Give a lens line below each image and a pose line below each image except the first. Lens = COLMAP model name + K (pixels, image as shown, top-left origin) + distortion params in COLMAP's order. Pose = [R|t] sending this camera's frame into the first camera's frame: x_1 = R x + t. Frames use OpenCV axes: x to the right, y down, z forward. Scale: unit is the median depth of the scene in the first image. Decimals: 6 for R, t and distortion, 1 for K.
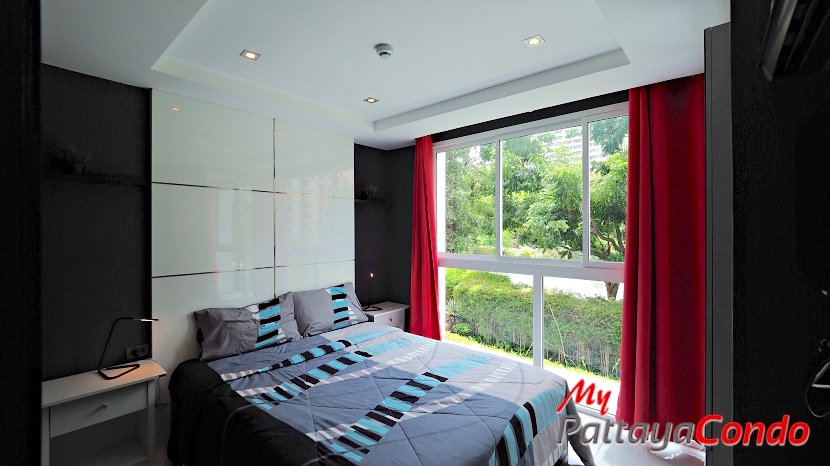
lens RADIAL K [[350.4, 0, 415.2], [0, 350.4, 229.0], [0, 0, 1]] dist [0.001501, -0.000150]
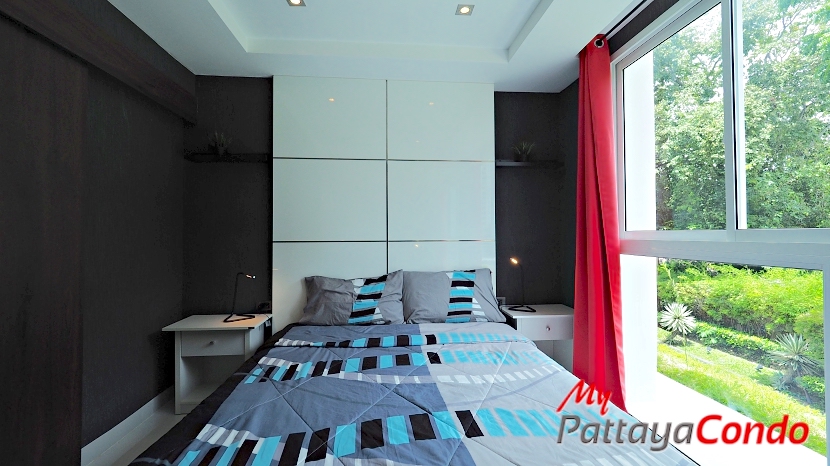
lens RADIAL K [[350.4, 0, 415.2], [0, 350.4, 229.0], [0, 0, 1]] dist [0.001501, -0.000150]
pose [[0.716926, -0.010821, -0.697066, 0.325564], [0.004177, 0.999928, -0.011226, 0.098911], [0.697137, 0.005136, 0.716919, 0.451178]]
